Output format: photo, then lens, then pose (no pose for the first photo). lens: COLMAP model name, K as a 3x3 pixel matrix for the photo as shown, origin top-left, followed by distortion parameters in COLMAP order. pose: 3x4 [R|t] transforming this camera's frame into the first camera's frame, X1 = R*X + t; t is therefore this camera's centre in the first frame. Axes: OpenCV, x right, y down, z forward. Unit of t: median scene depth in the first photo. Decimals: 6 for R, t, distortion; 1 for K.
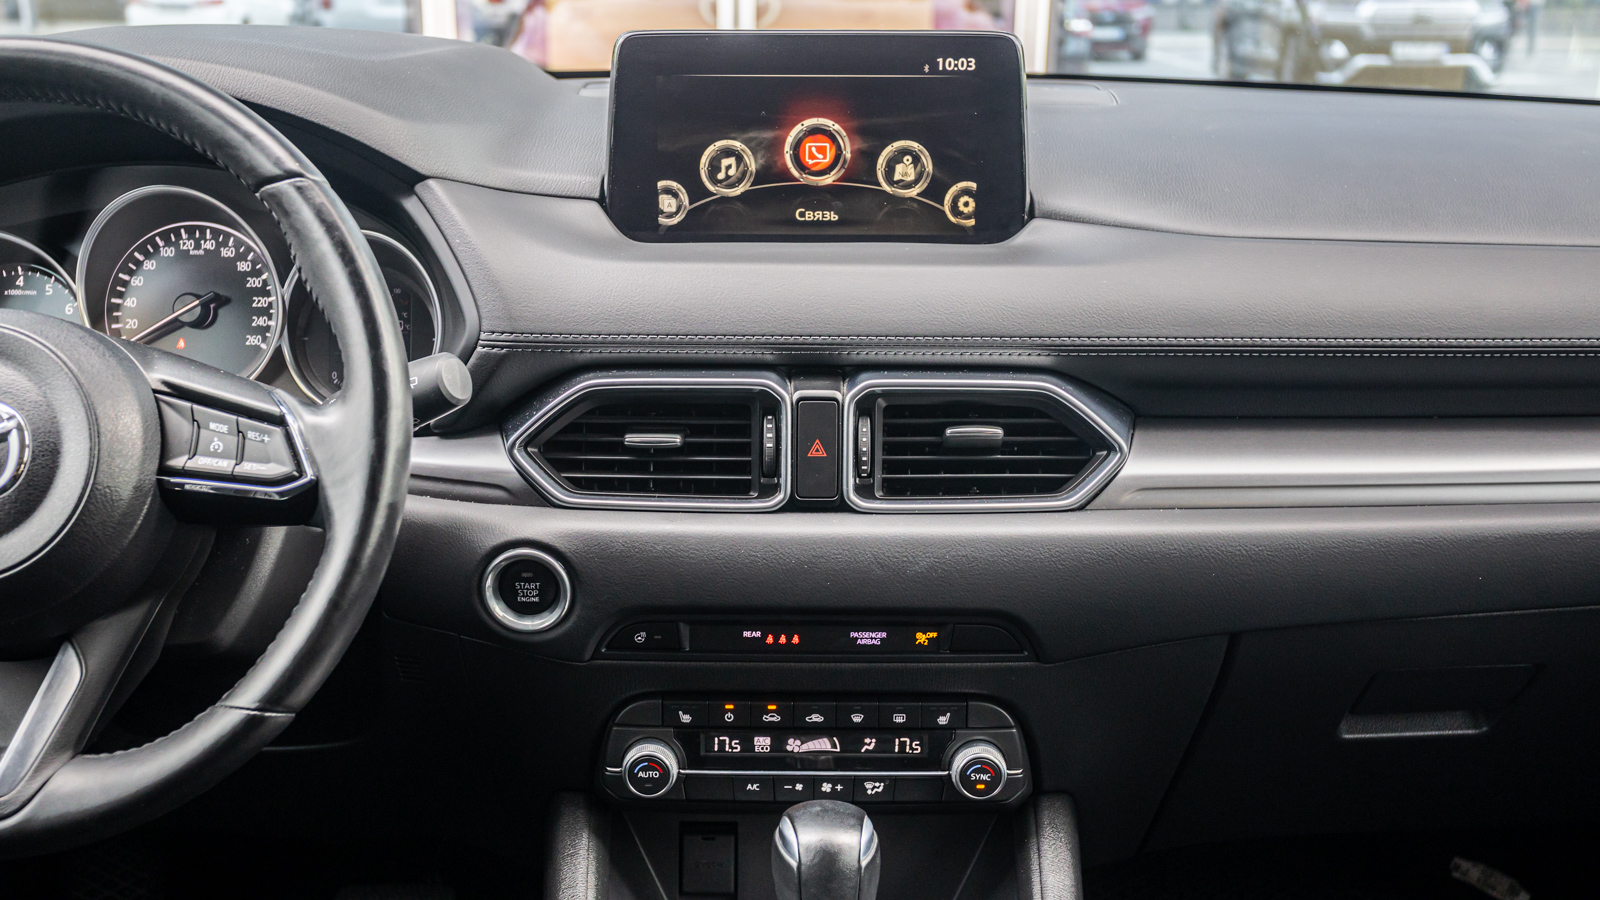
lens RADIAL K [[1674.2, 0, 791.5], [0, 1674.2, 531.5], [0, 0, 1]] dist [-0.005684, 0.017976]
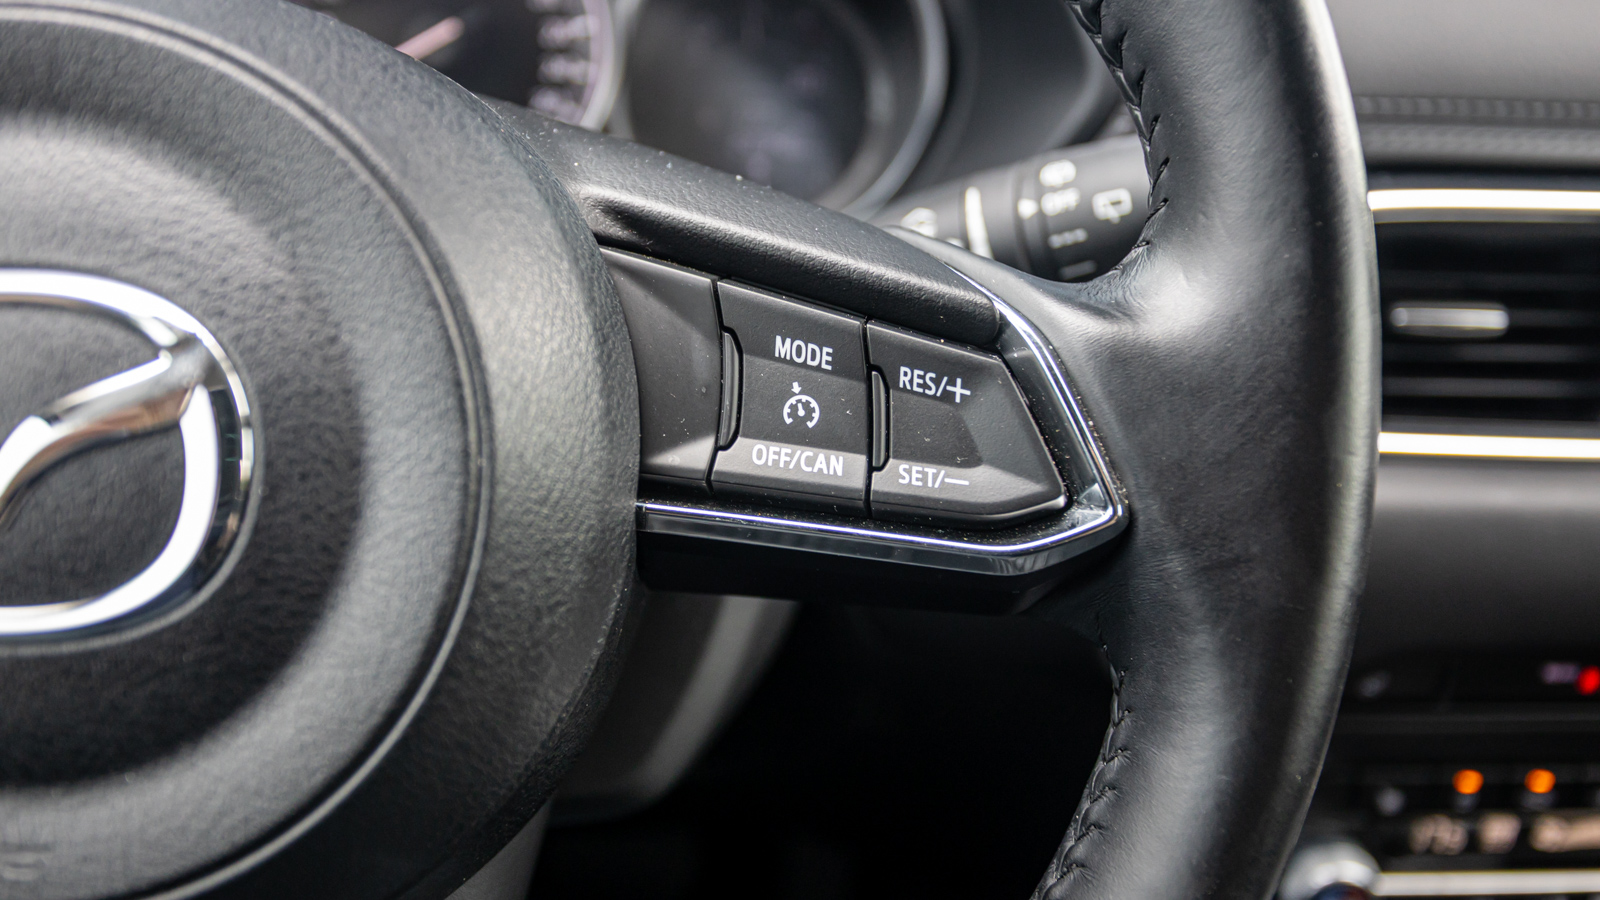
lens RADIAL K [[1221.9, 0, 772.5], [0, 1221.9, 450.9], [0, 0, 1]] dist [0.002413, 0.001485]
pose [[0.996717, -0.004105, 0.080859, -0.305815], [-0.007845, 0.989119, 0.146911, -0.065232], [-0.080582, -0.147063, 0.985839, 0.625670]]
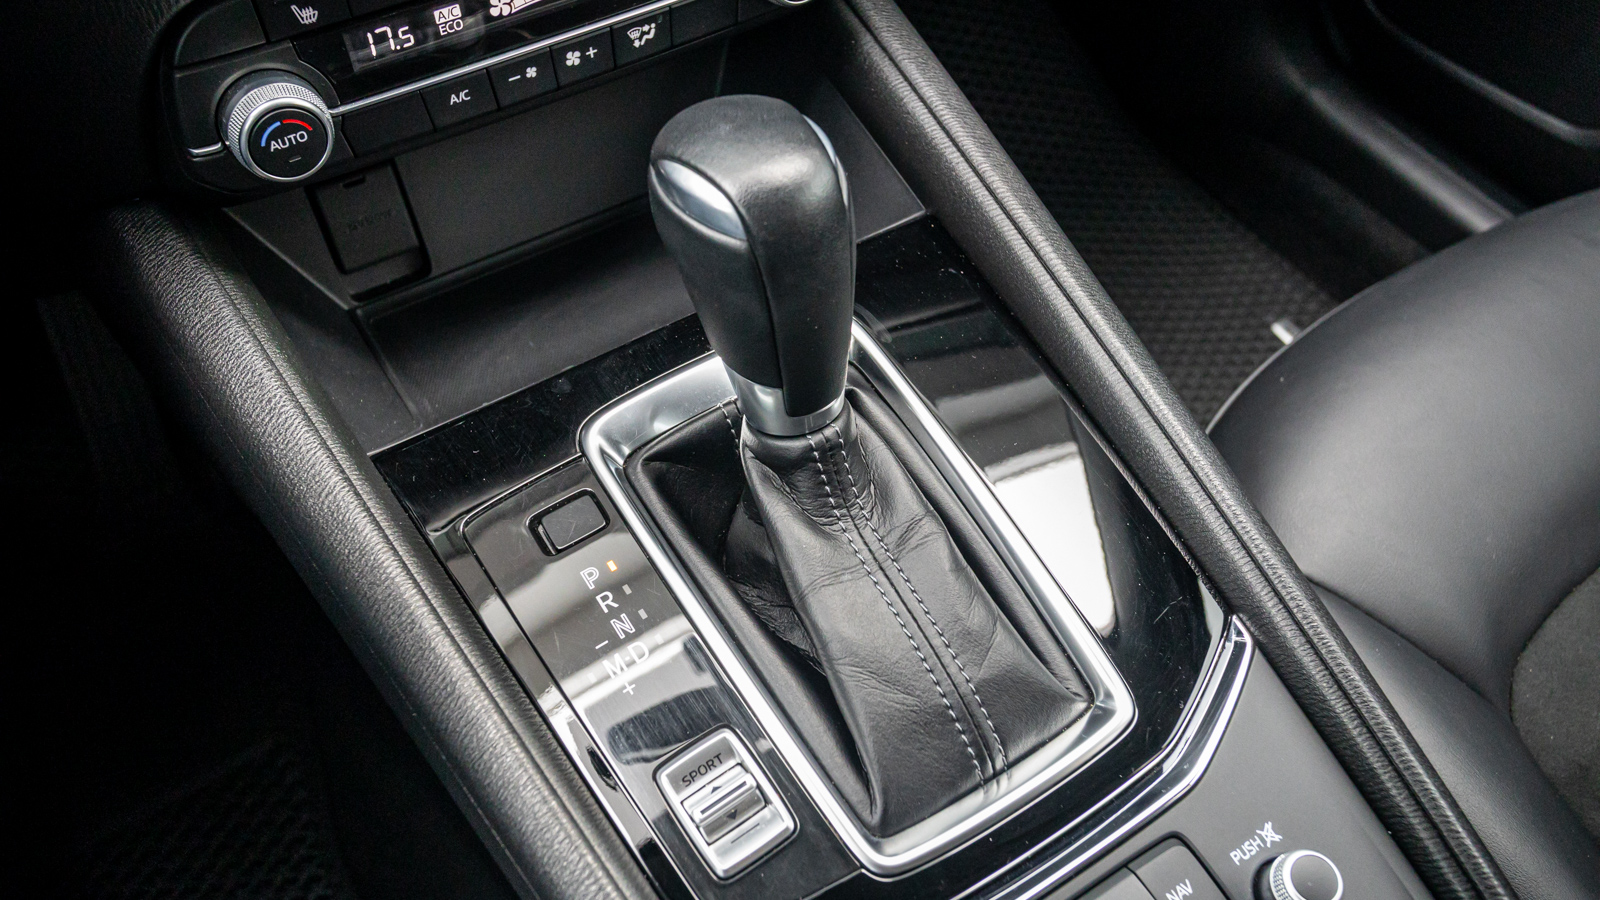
lens RADIAL K [[1258.2, 0, 777.7], [0, 1258.2, 448.1], [0, 0, 1]] dist [0.000005, 0.000920]
pose [[0.840894, -0.420948, 0.340147, -0.131445], [0.168292, 0.800731, 0.574899, 0.016804], [-0.514368, -0.426185, 0.744172, 0.566929]]
